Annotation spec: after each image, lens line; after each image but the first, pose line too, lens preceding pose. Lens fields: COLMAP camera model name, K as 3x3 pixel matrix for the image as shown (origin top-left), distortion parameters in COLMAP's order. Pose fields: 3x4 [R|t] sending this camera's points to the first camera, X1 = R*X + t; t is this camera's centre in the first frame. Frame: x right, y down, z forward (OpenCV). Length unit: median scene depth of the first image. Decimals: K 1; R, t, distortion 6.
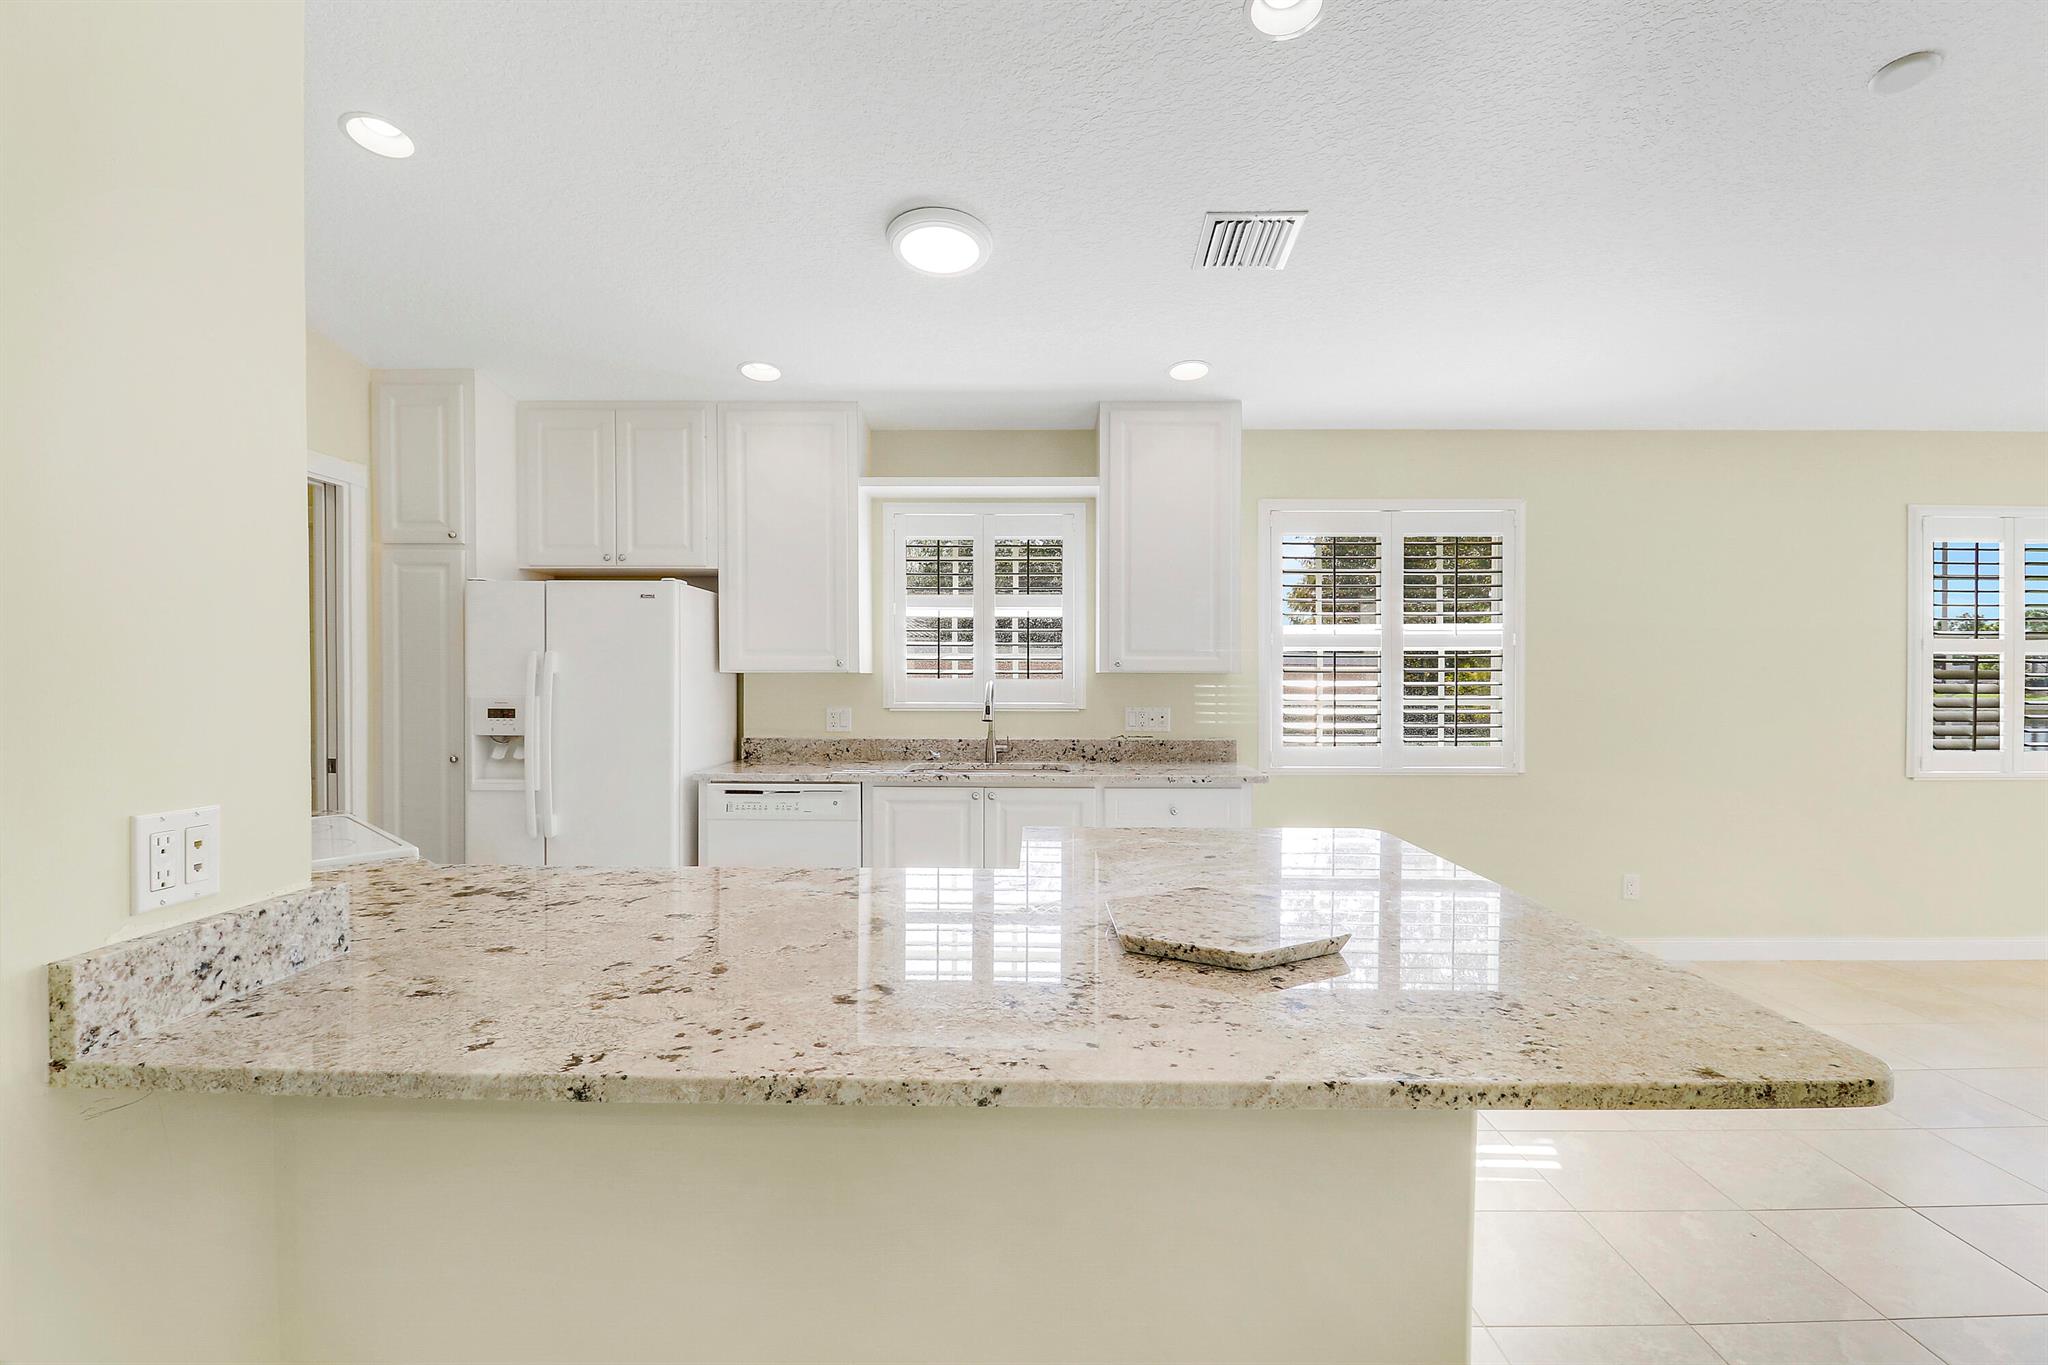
lens RADIAL K [[947.4, 0, 1025.7], [0, 947.4, 692.7], [0, 0, 1]] dist [0.006474, -0.018262]
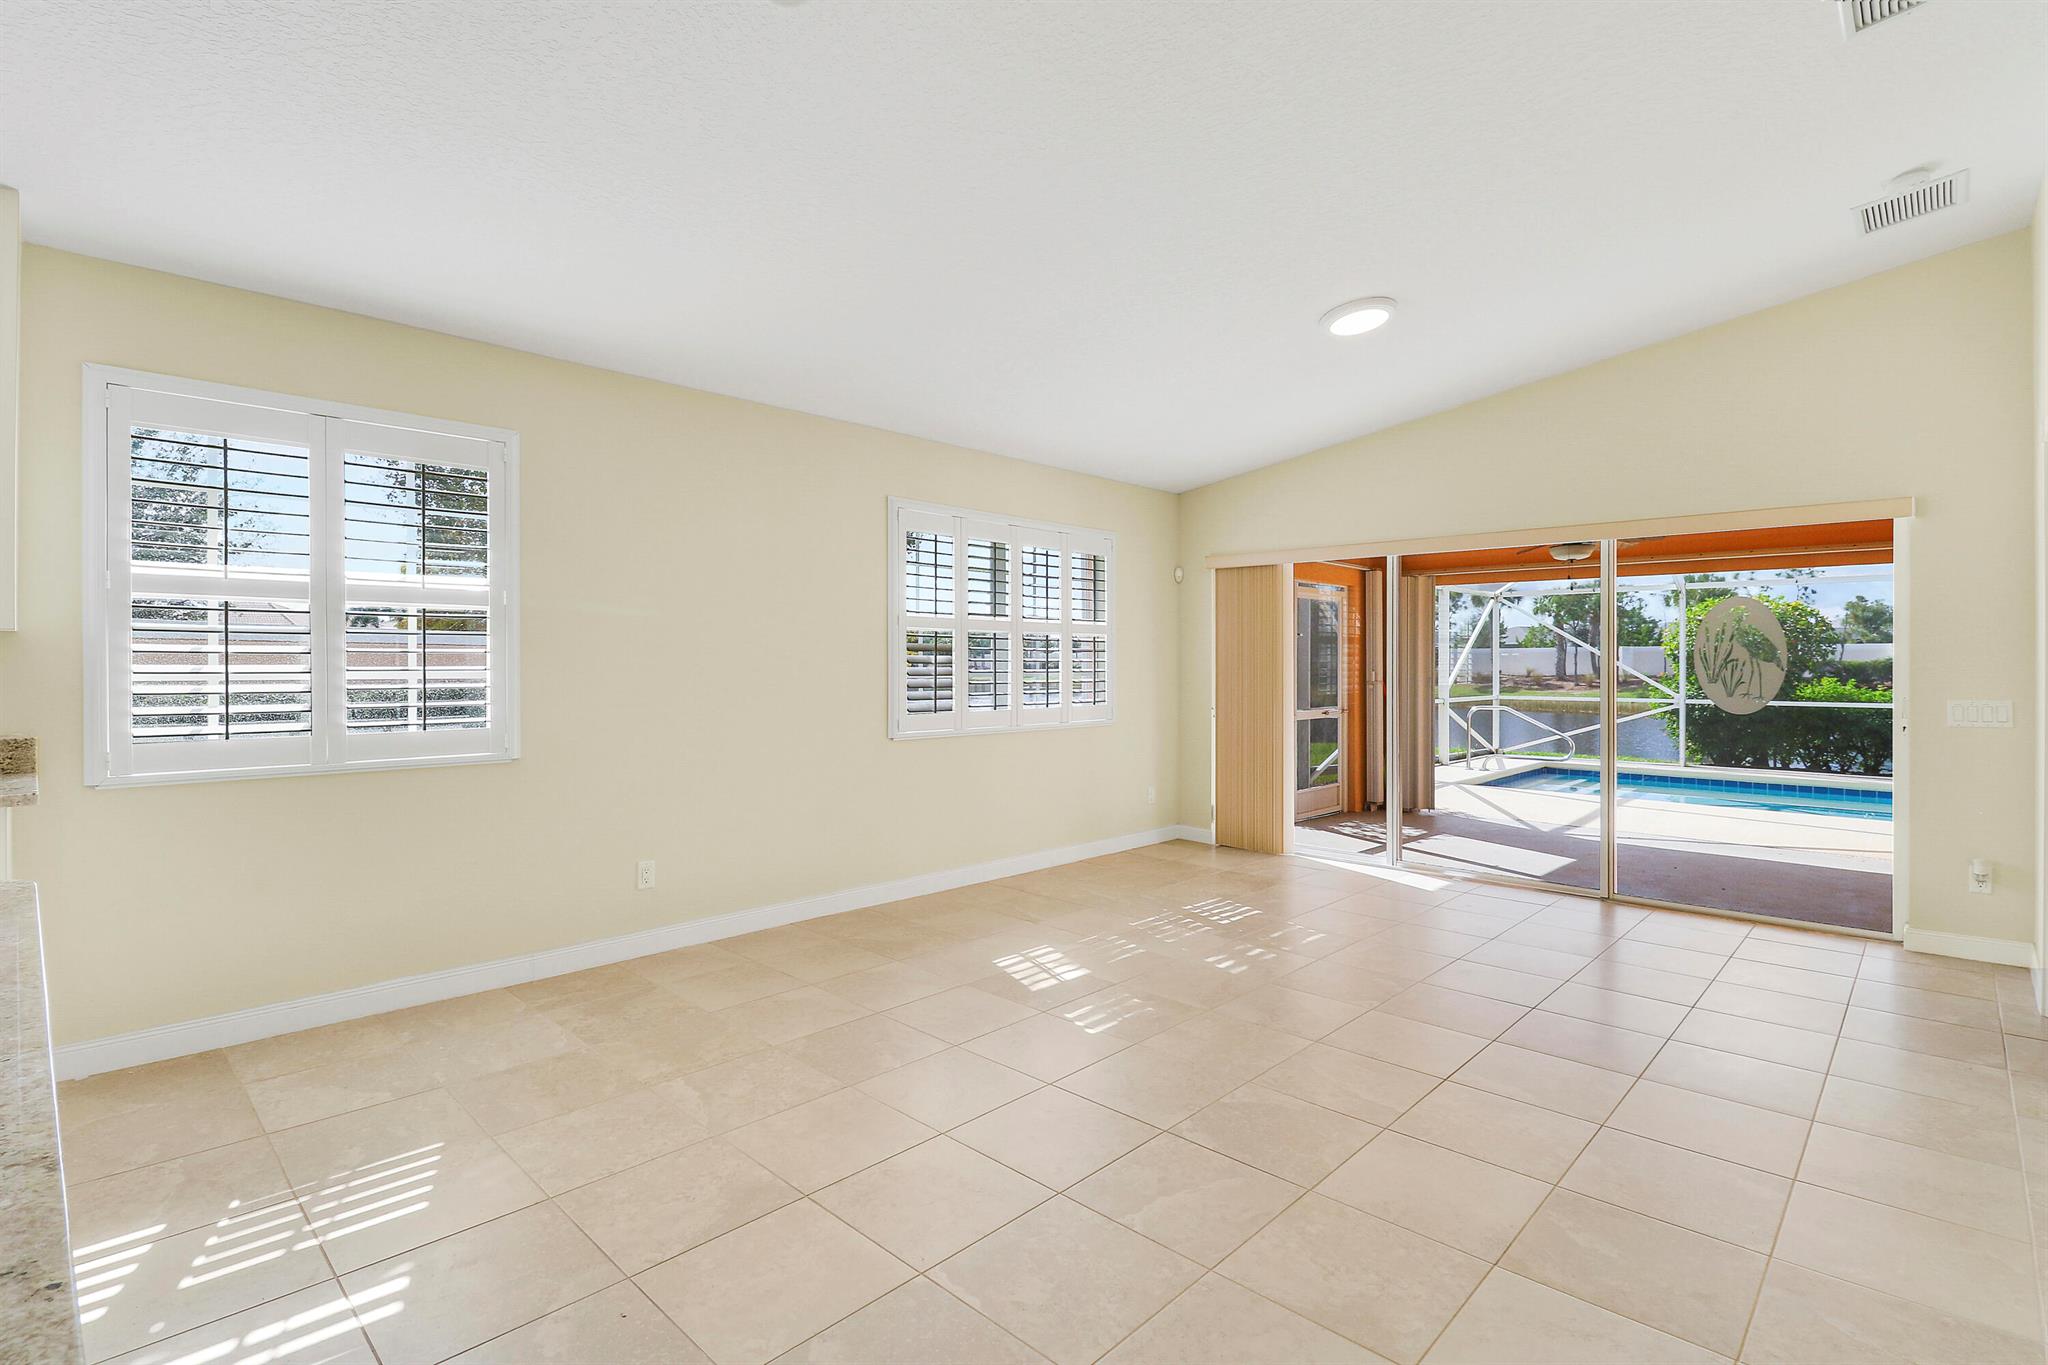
lens RADIAL K [[957.5, 0, 1031.8], [0, 957.5, 680.7], [0, 0, 1]] dist [0.006917, -0.016091]
pose [[0.678750, -0.011550, 0.734279, 0.232680], [0.010366, 0.999927, 0.006147, 0.017504], [-0.734296, 0.003439, 0.678820, 0.104126]]
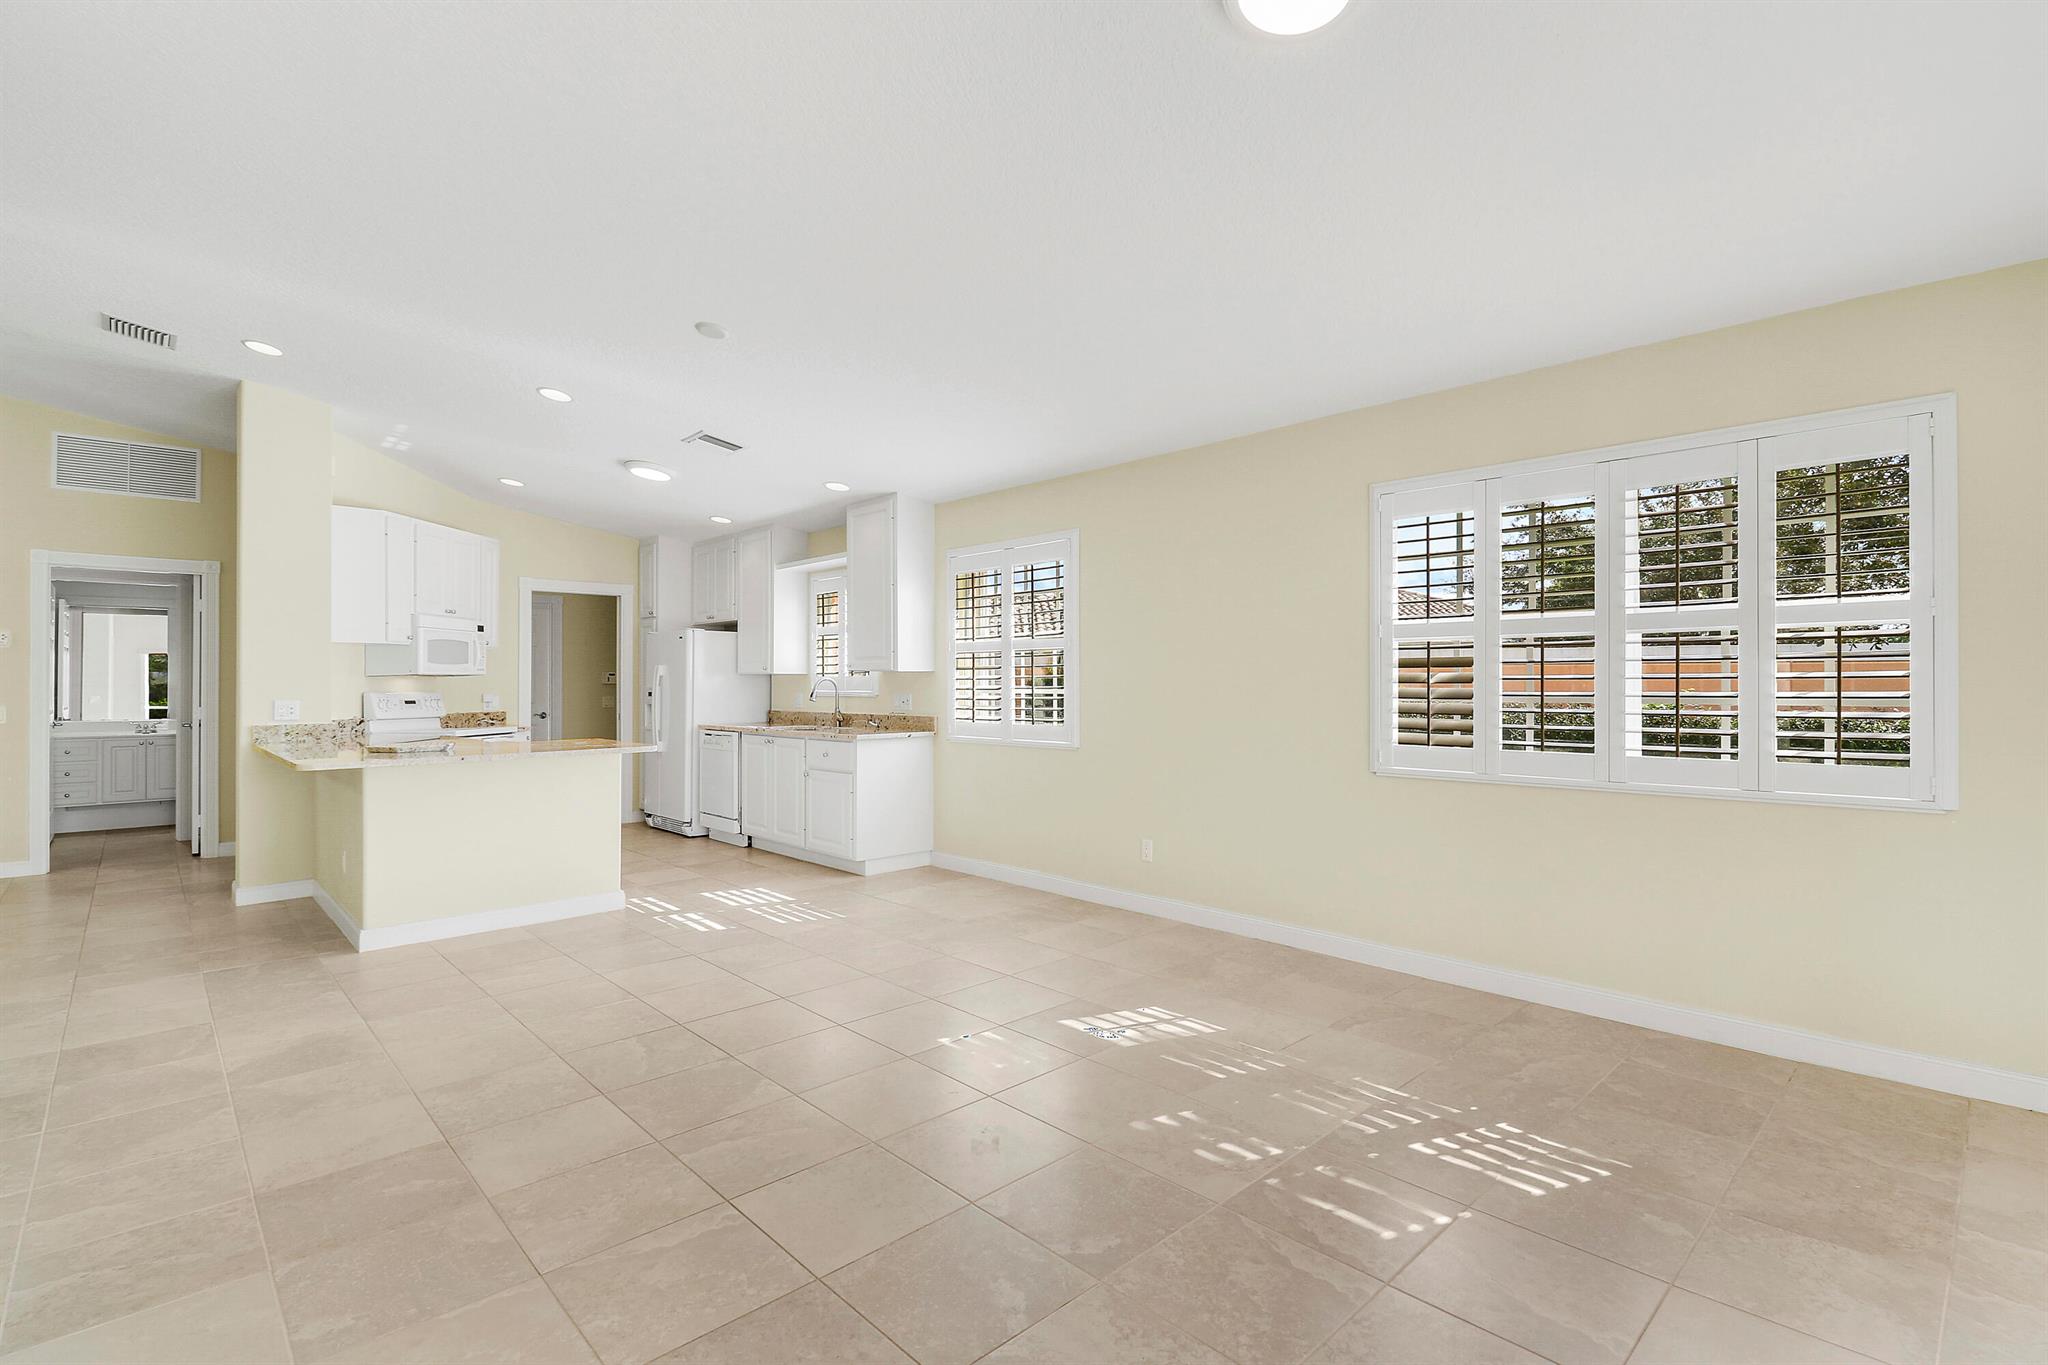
lens RADIAL K [[963.7, 0, 1048.1], [0, 963.7, 681.6], [0, 0, 1]] dist [0.002837, -0.000214]
pose [[0.709366, -0.004726, -0.704824, 1.526188], [-0.008647, 0.999844, -0.015407, 0.018969], [0.704787, 0.017024, 0.709215, 0.080608]]
